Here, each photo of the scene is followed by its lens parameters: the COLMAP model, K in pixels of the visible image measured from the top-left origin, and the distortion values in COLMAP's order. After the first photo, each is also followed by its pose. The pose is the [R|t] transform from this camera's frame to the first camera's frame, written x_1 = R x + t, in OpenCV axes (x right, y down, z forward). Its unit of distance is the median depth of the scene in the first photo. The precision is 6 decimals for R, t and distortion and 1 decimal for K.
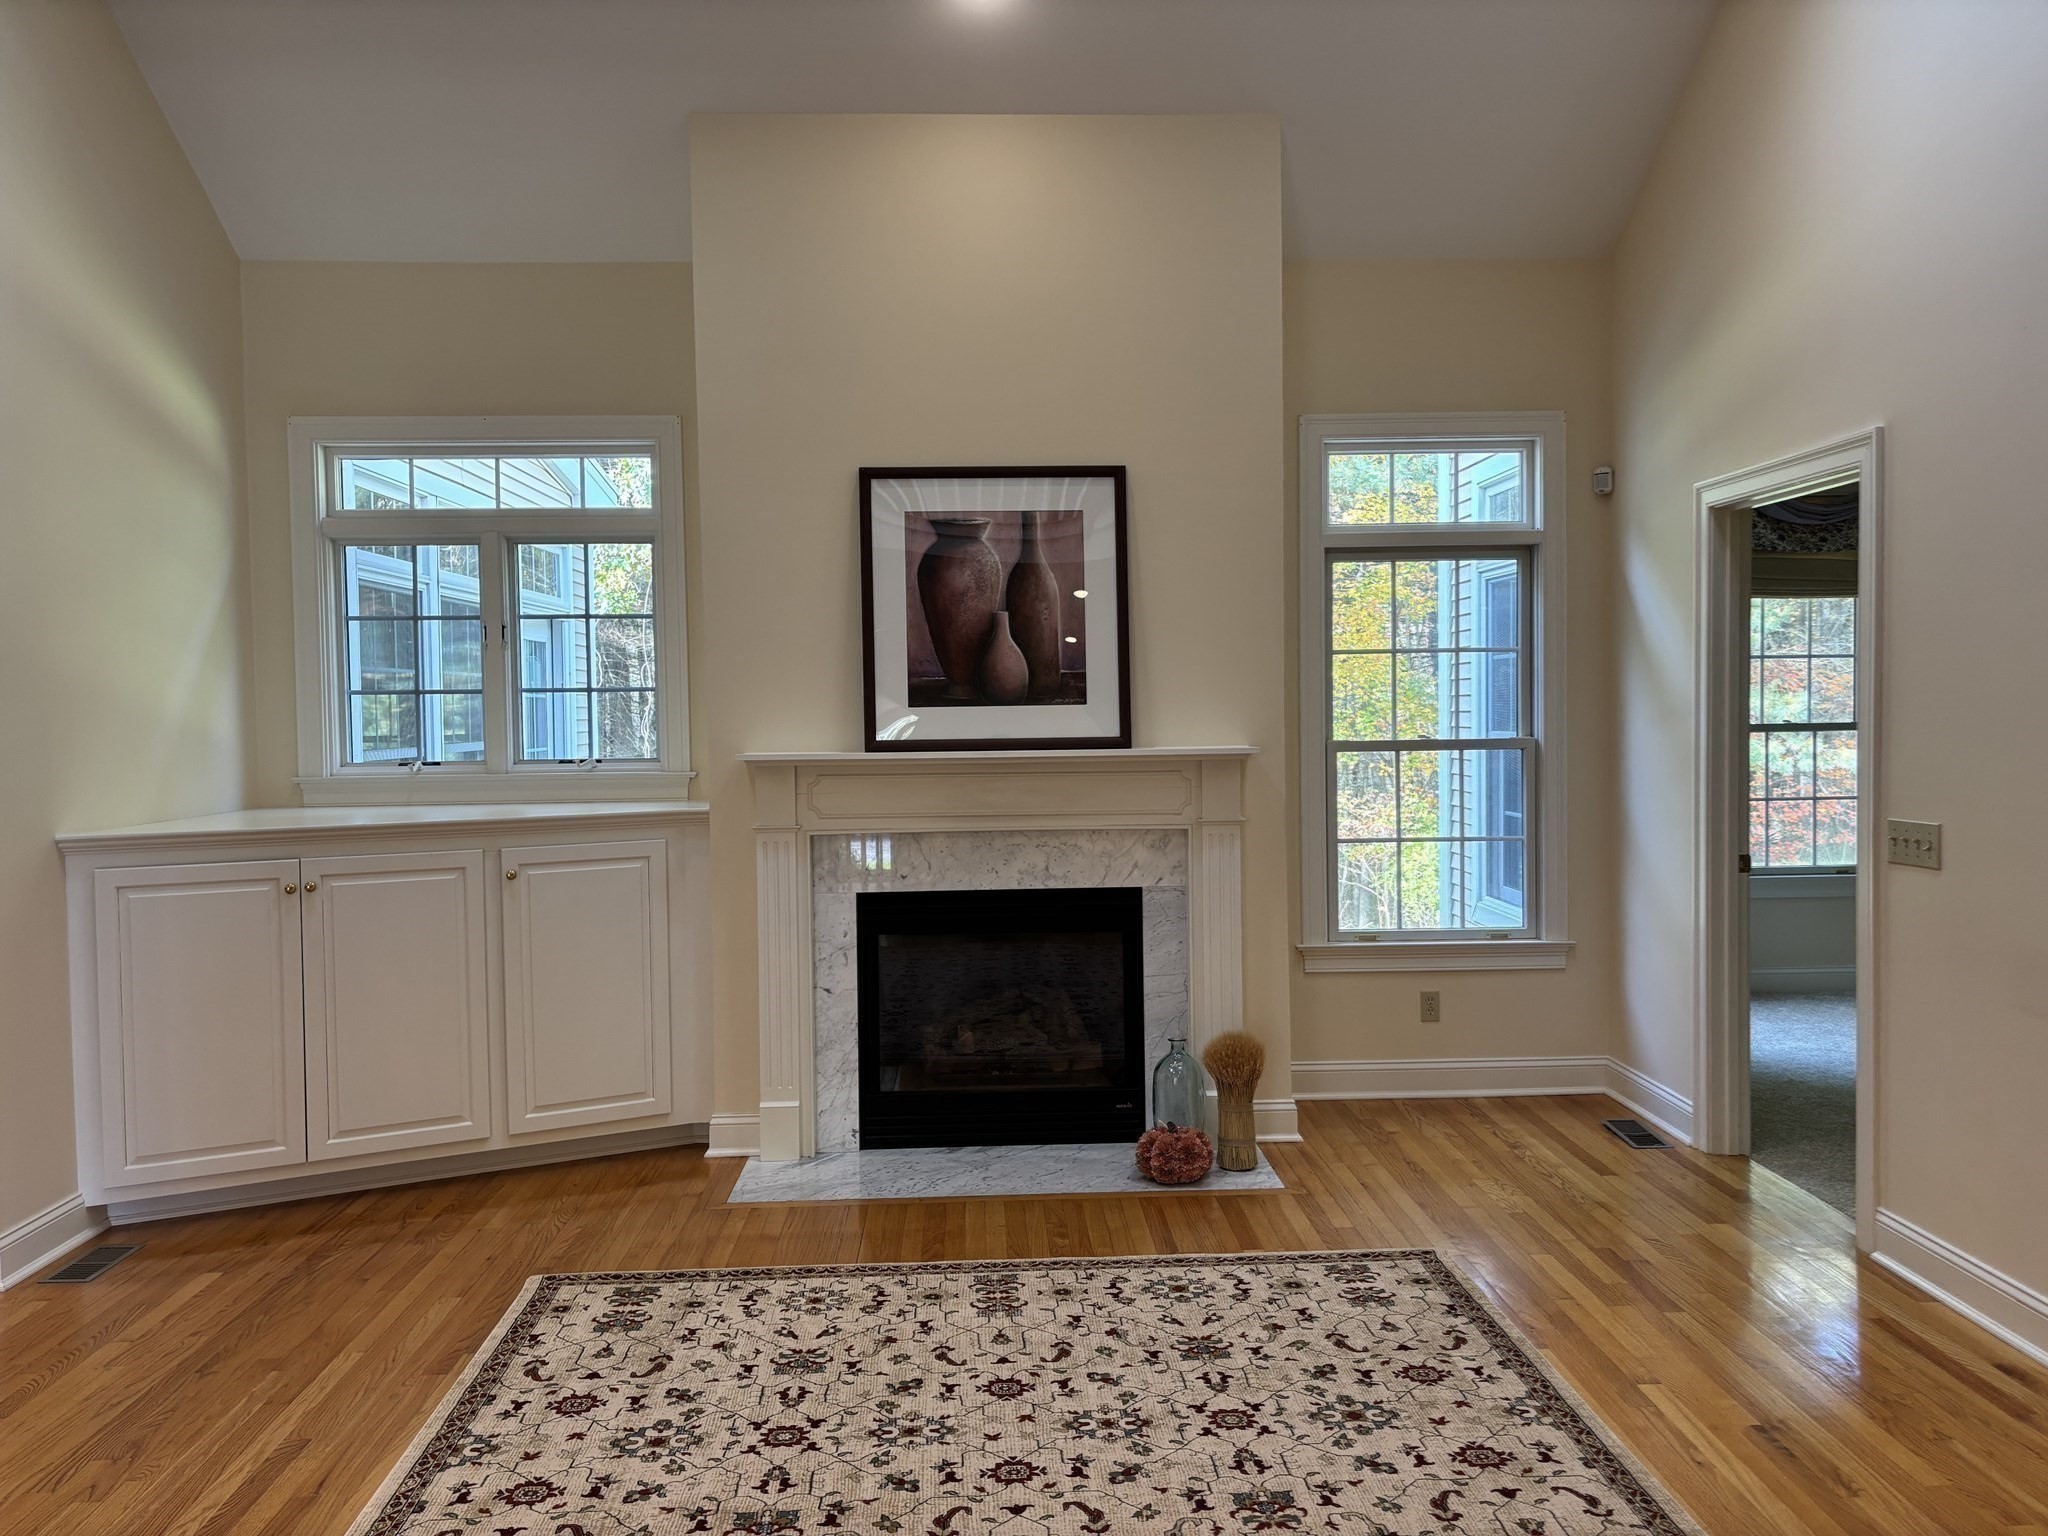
lens RADIAL K [[1542.6, 0, 1024.0], [0, 1542.6, 768.0], [0, 0, 1]] dist [0.078652, -0.096235]
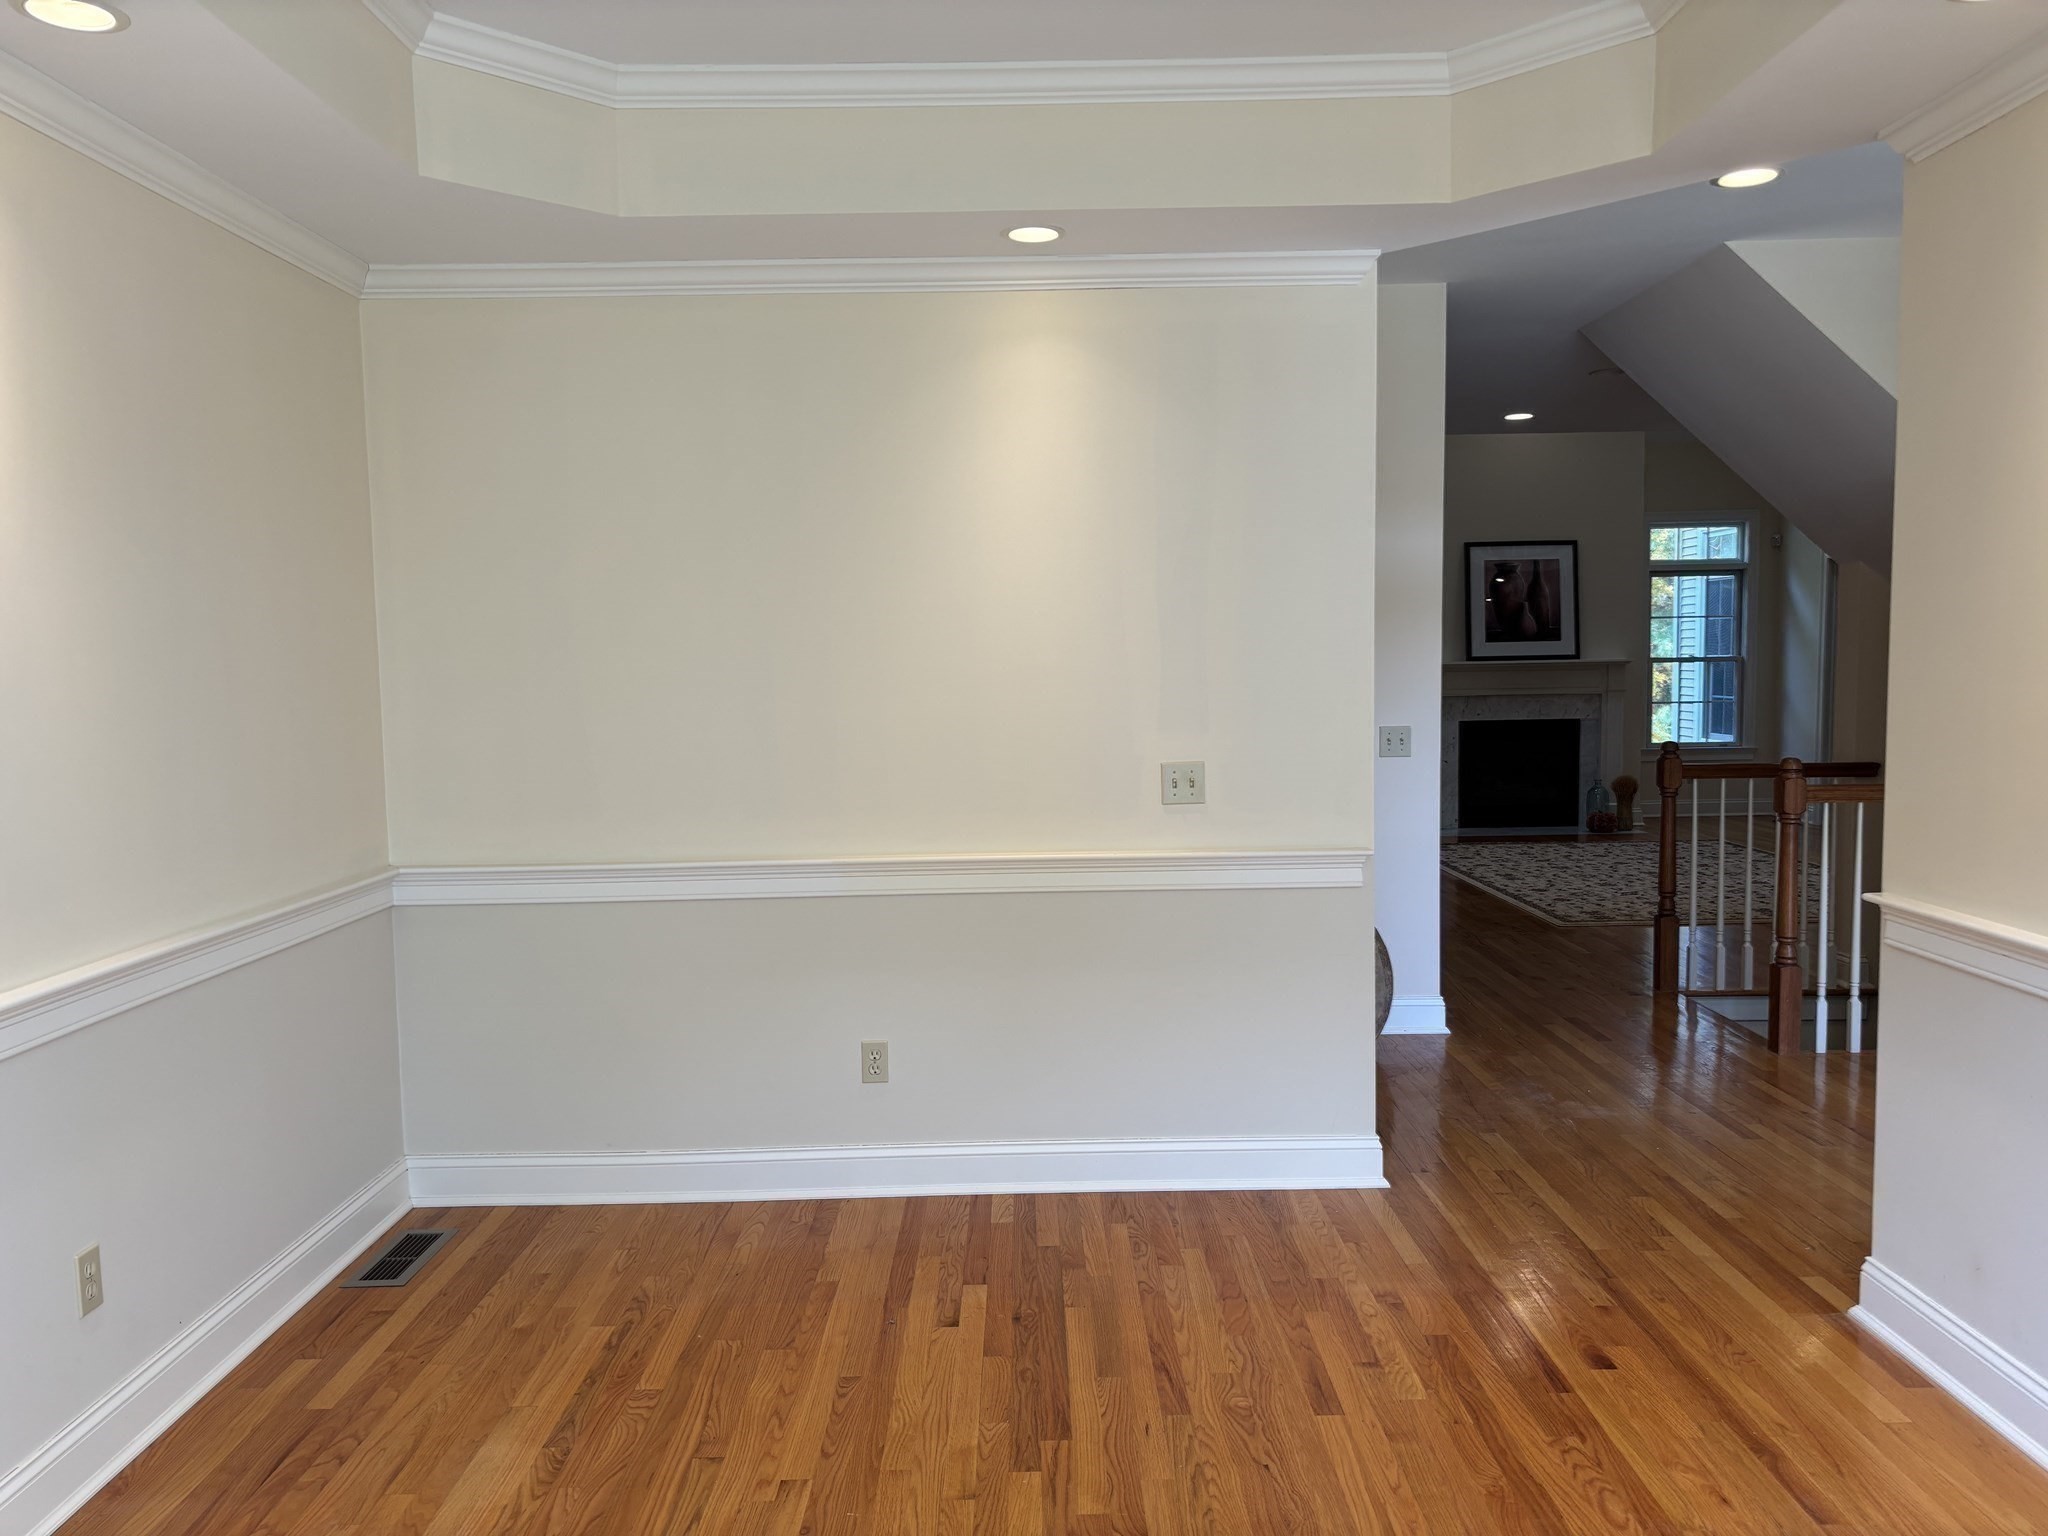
lens RADIAL K [[1542.6, 0, 1024.0], [0, 1542.6, 768.0], [0, 0, 1]] dist [0.078652, -0.096235]
pose [[0.999618, 0.001965, -0.027583, -0.711803], [-0.000955, 0.999330, 0.036579, 0.066975], [0.027637, -0.036539, 0.998950, -1.409790]]
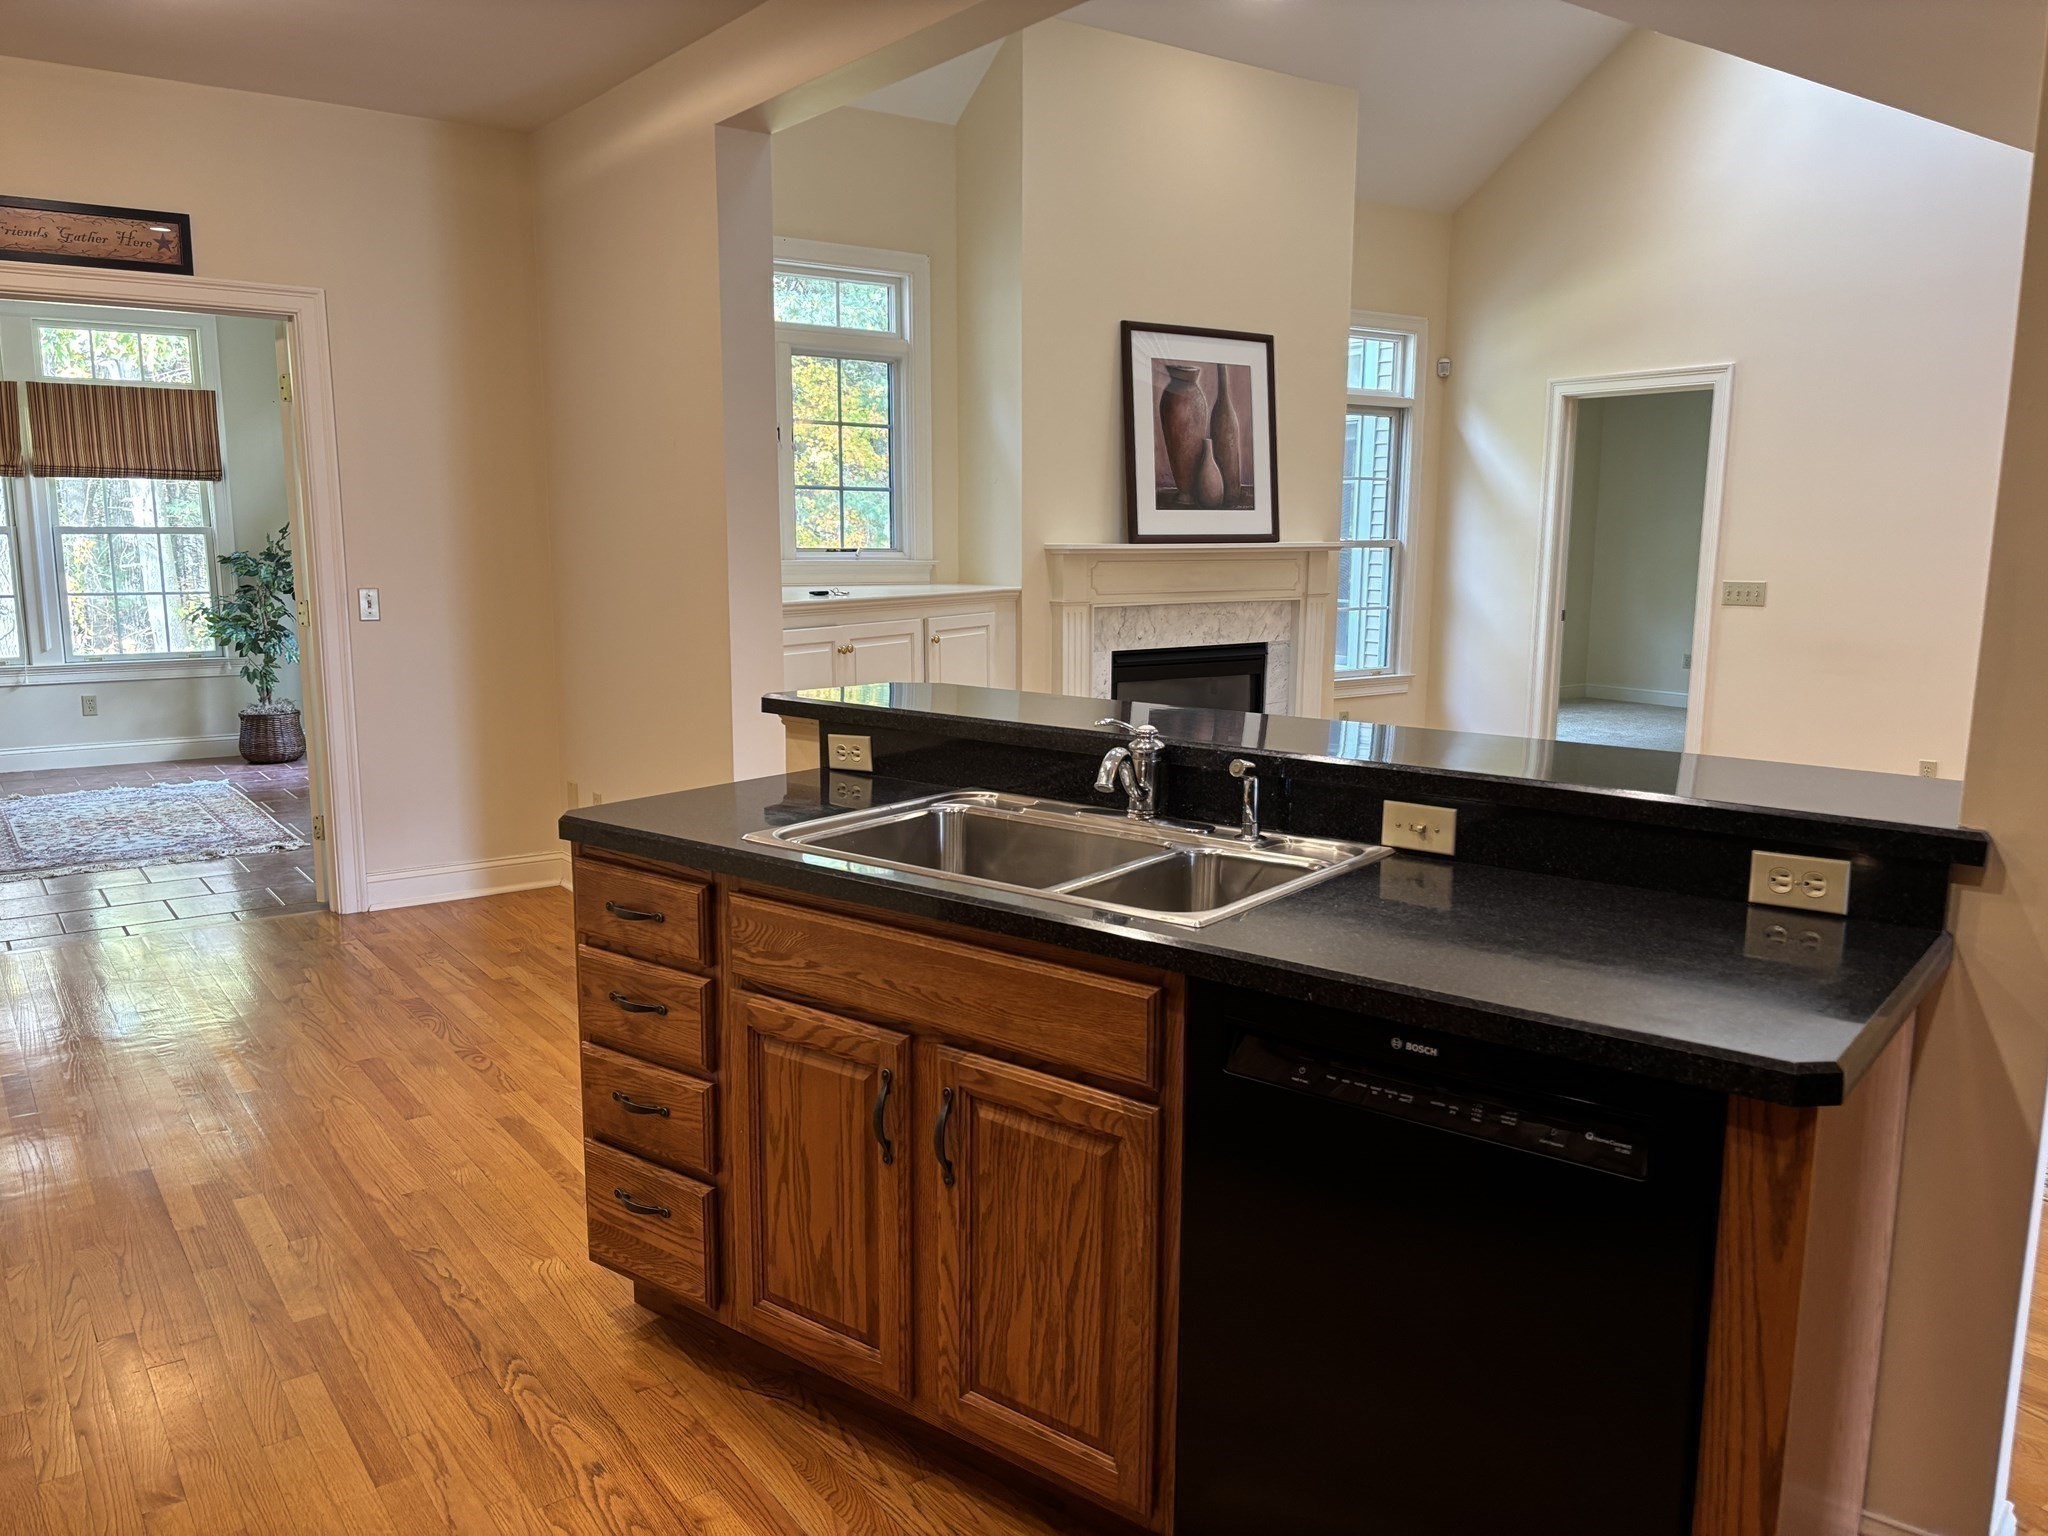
lens RADIAL K [[1542.6, 0, 1024.0], [0, 1542.6, 768.0], [0, 0, 1]] dist [0.078652, -0.096235]
pose [[0.832136, -0.067513, 0.550446, -0.903472], [0.002810, 0.993063, 0.117551, 0.024705], [-0.554564, -0.096272, 0.826553, -0.059555]]
